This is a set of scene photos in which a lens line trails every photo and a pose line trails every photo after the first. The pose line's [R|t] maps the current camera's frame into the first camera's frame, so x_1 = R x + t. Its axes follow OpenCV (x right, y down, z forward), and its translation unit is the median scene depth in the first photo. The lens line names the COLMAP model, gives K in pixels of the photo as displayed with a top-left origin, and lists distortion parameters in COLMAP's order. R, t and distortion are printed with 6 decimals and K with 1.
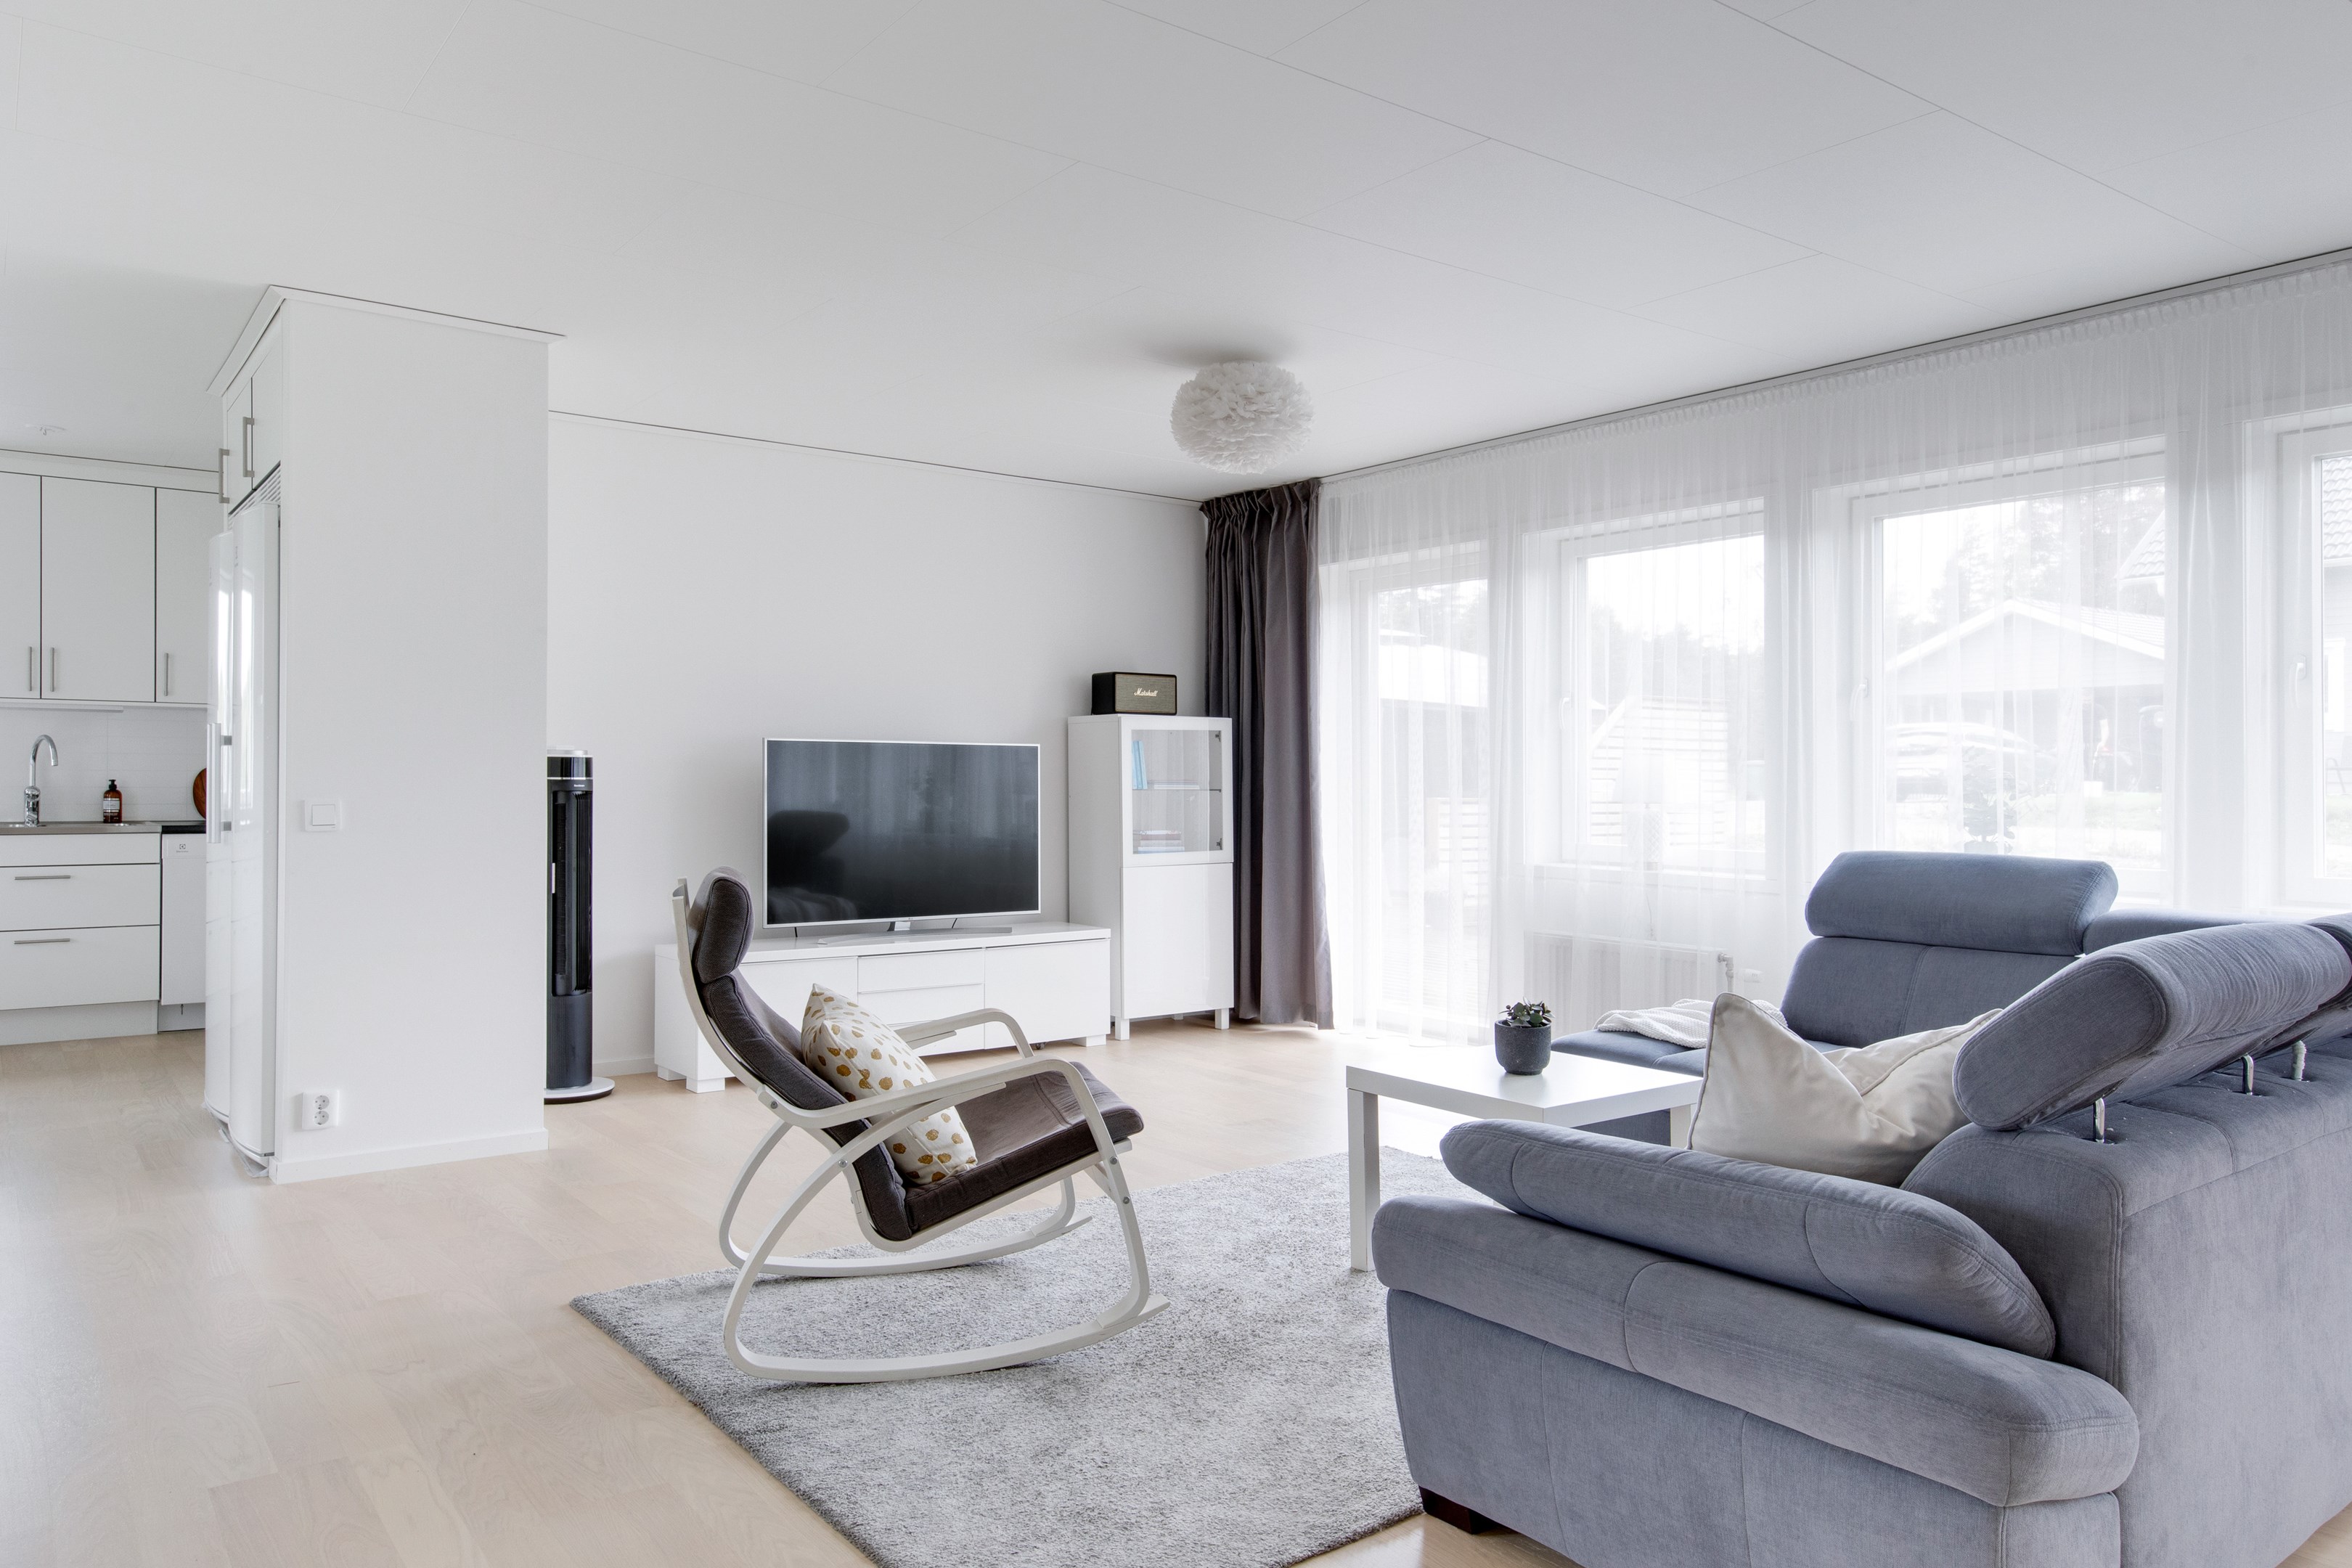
lens RADIAL K [[1594.5, 0, 1176.0], [0, 1594.5, 784.0], [0, 0, 1]] dist [0.032614, -0.000850]
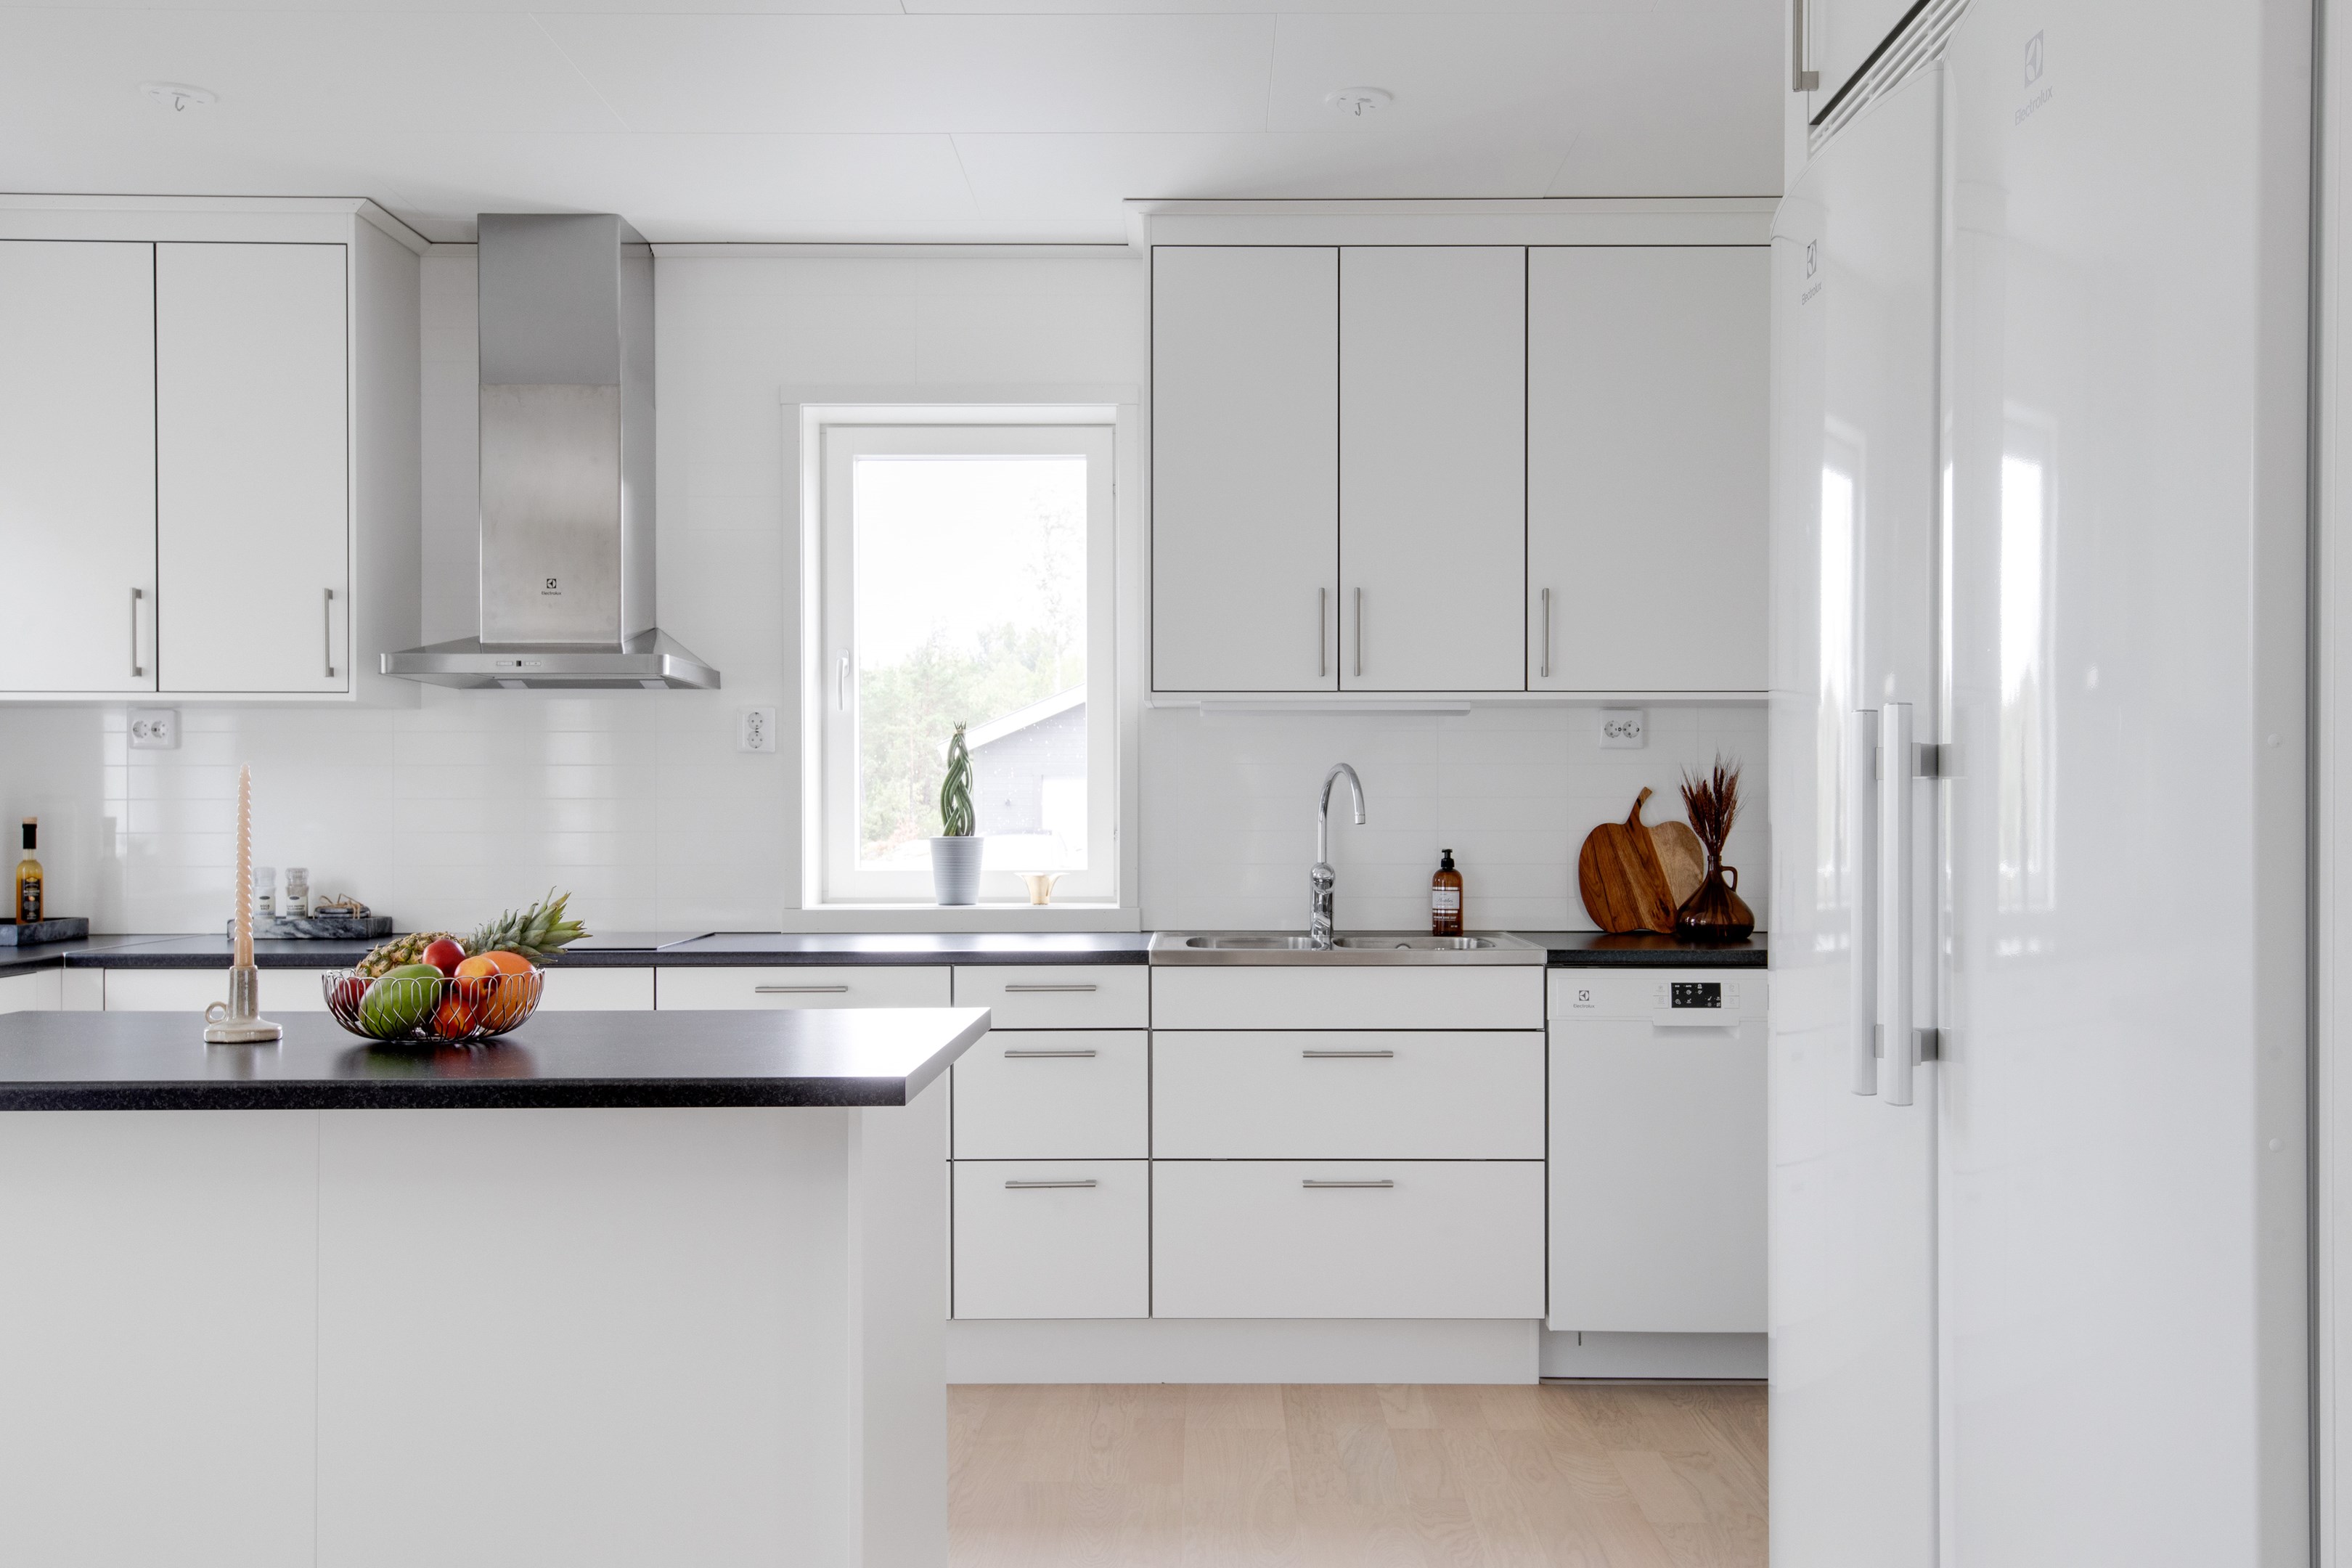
lens RADIAL K [[2182.2, 0, 1173.0], [0, 2182.2, 794.7], [0, 0, 1]] dist [0.016400, 0.022160]
pose [[0.795970, -0.011944, -0.605218, -0.369660], [0.004449, 0.999894, -0.013883, -0.012635], [0.605320, 0.008358, 0.795939, 0.478572]]
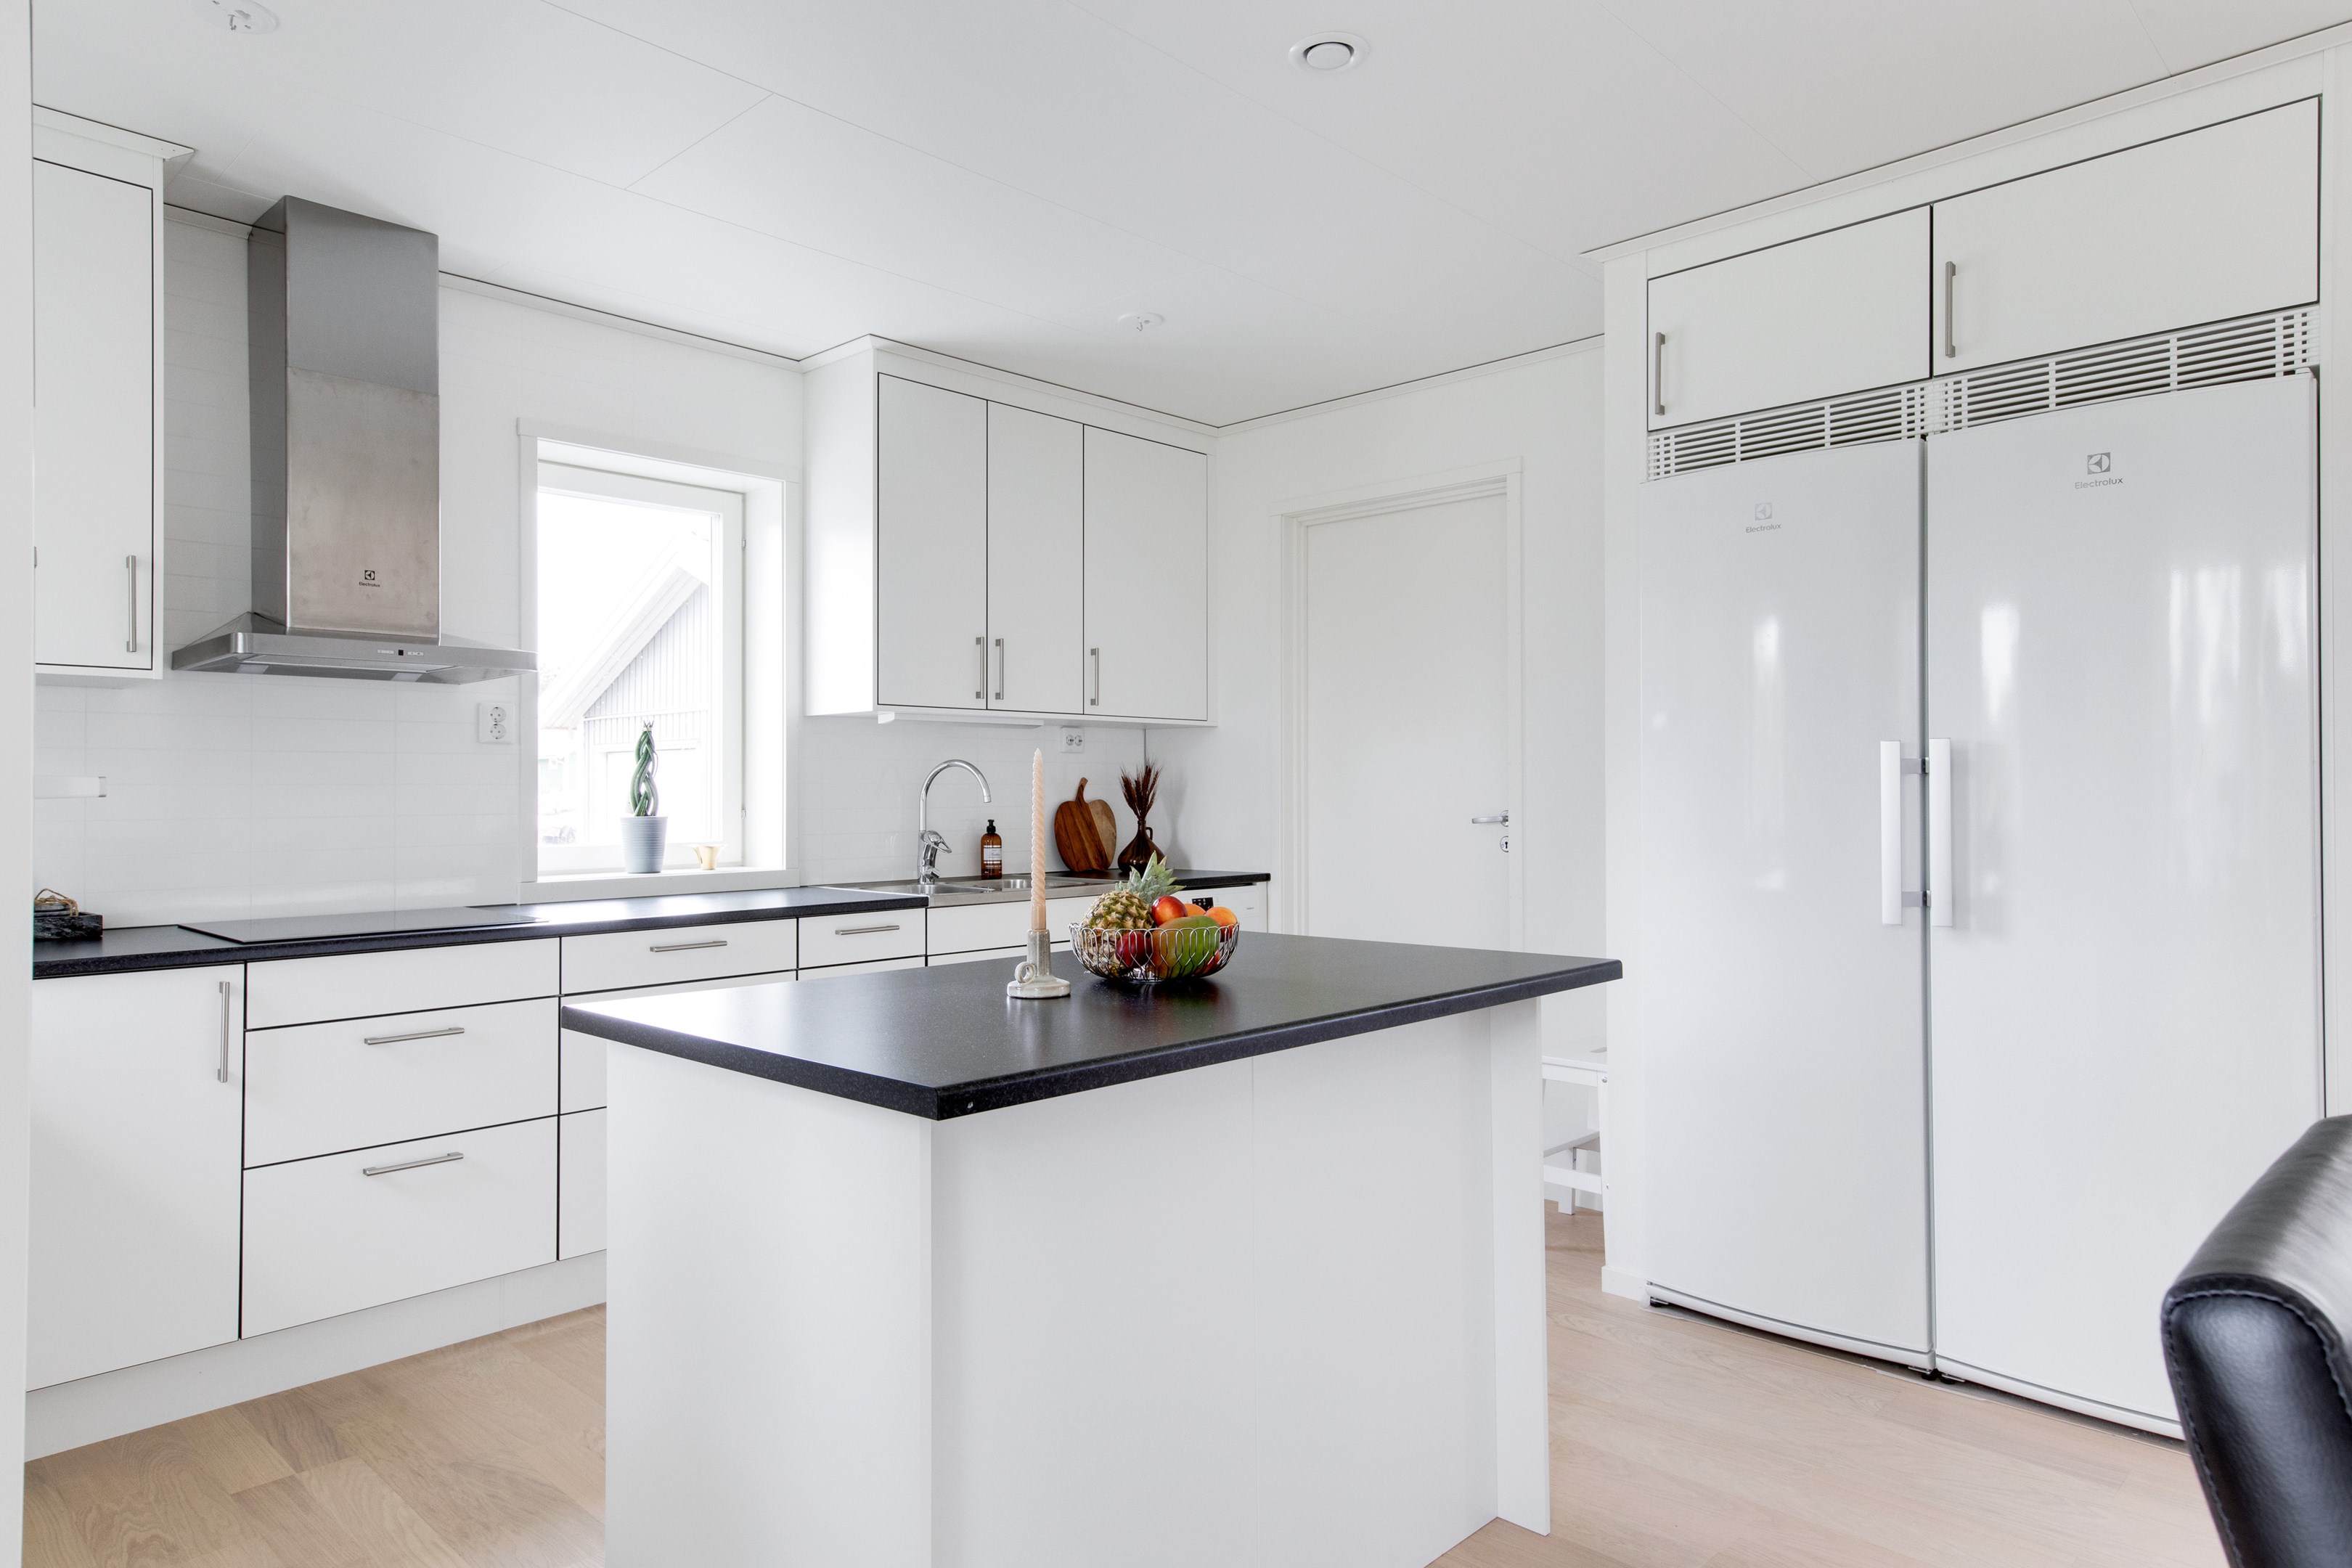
lens RADIAL K [[1455.0, 0, 1181.0], [0, 1455.0, 775.8], [0, 0, 1]] dist [0.002458, 0.001883]
pose [[0.984840, -0.010152, 0.173170, -0.810903], [0.012599, 0.999836, -0.013035, -0.015404], [-0.173009, 0.015019, 0.984806, 0.387654]]
